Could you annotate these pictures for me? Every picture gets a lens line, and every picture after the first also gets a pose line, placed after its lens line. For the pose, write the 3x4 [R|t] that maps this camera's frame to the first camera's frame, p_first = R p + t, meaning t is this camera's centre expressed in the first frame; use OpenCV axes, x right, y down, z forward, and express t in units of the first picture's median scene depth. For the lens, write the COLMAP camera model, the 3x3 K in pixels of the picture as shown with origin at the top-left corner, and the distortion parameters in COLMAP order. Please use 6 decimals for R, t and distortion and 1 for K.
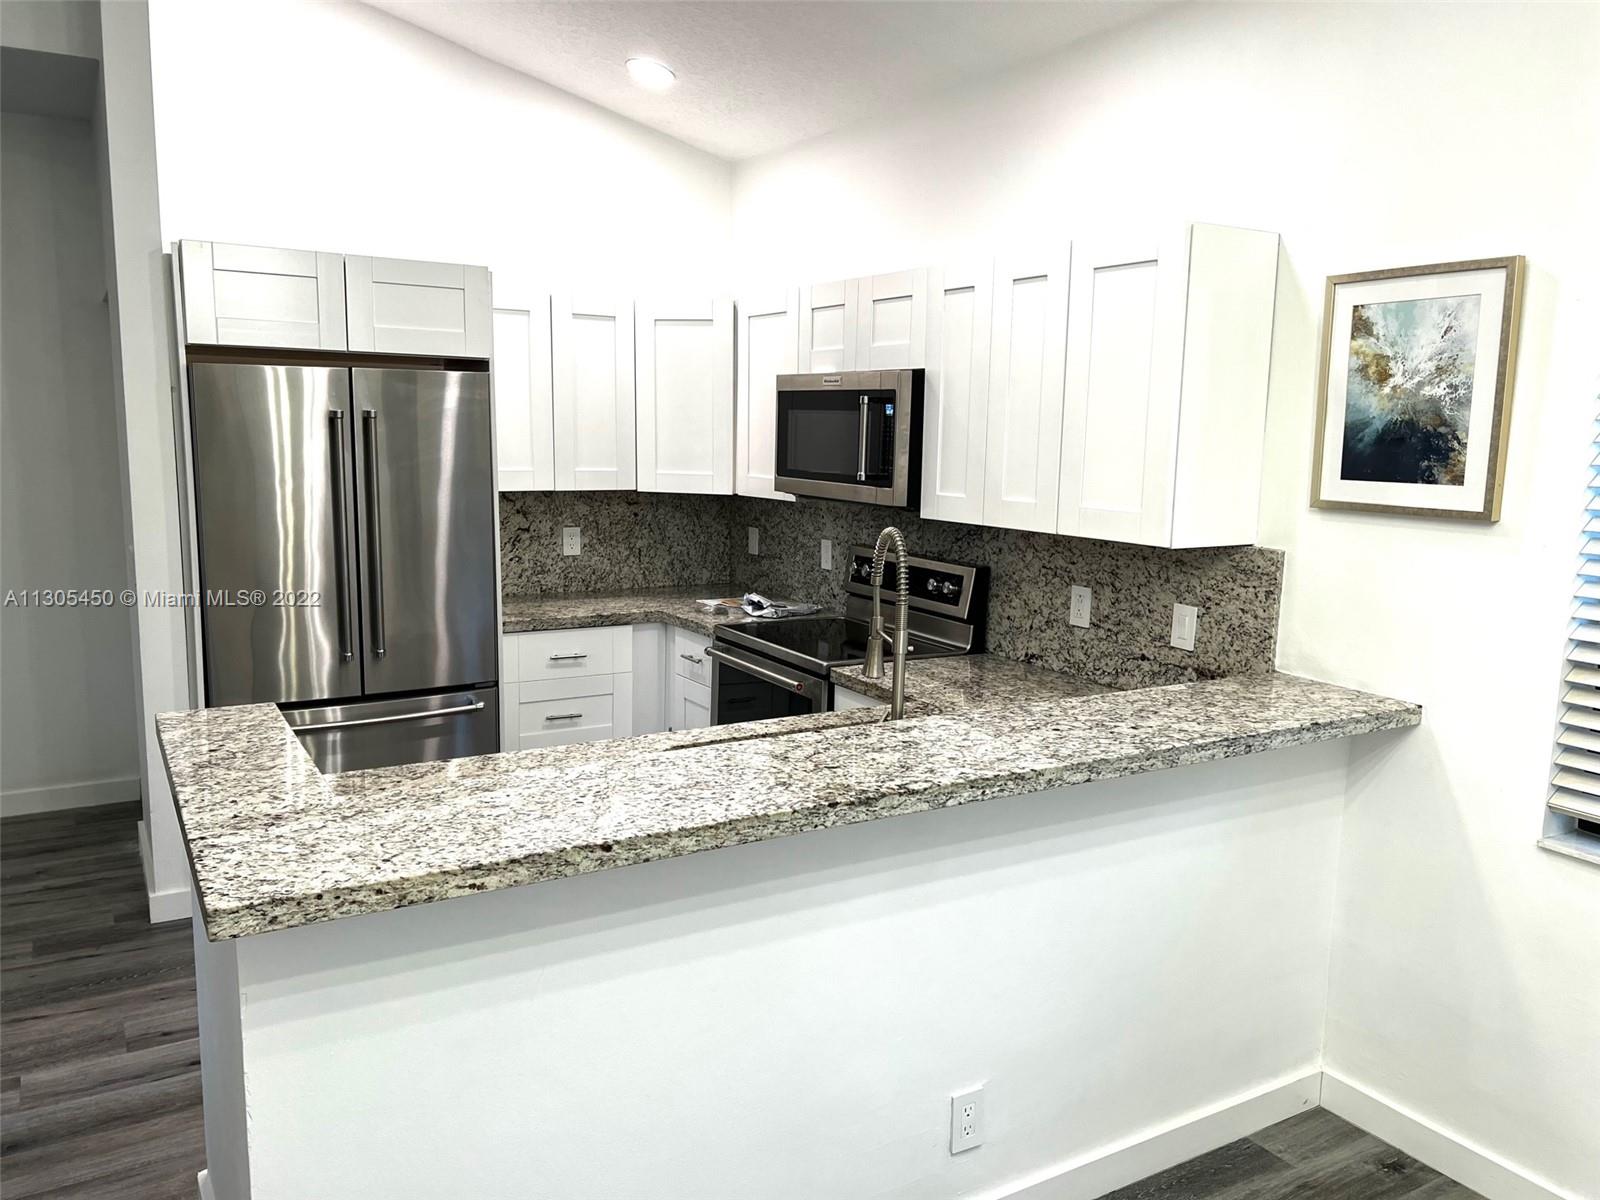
lens RADIAL K [[1206.7, 0, 786.0], [0, 1206.7, 596.3], [0, 0, 1]] dist [0.046173, -0.071754]
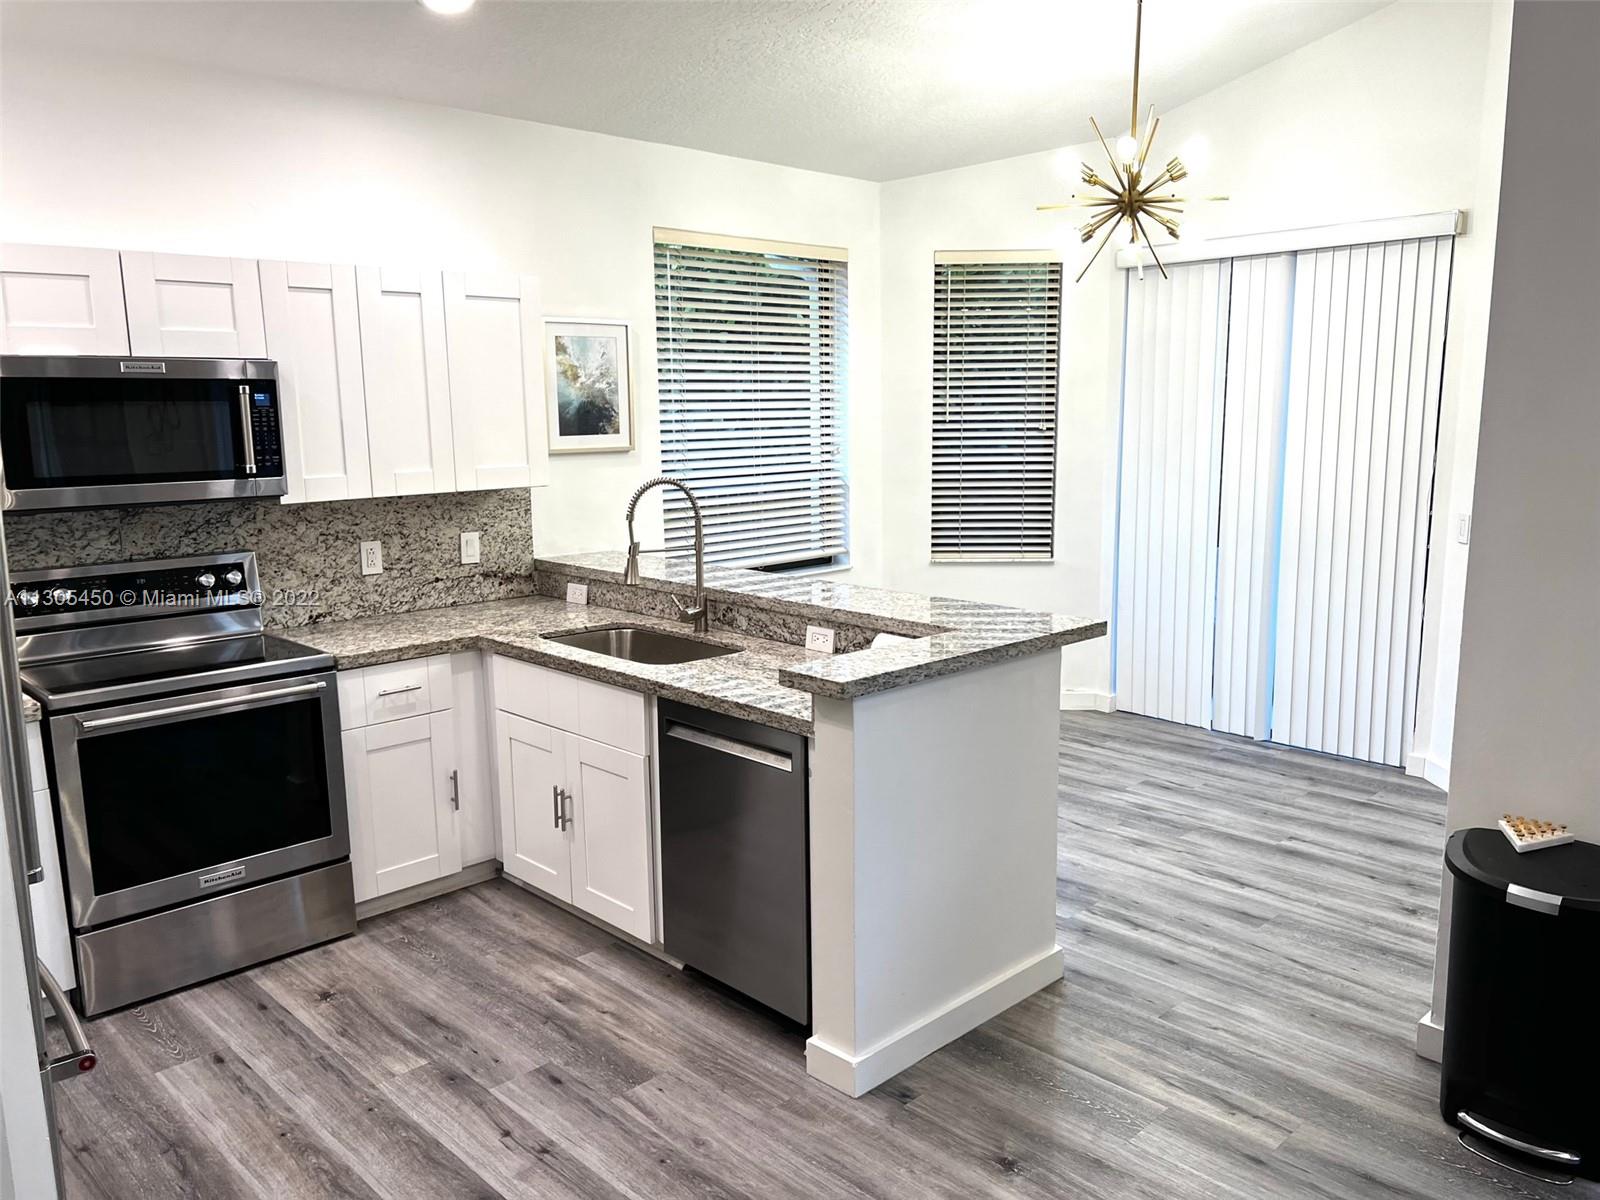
lens RADIAL K [[1206.7, 0, 793.6], [0, 1206.7, 604.2], [0, 0, 1]] dist [0.046173, -0.071754]
pose [[-0.249832, -0.175193, 0.952308, -1.147095], [0.146090, 0.965418, 0.215930, -0.164275], [-0.957205, 0.193069, -0.215599, 0.956774]]
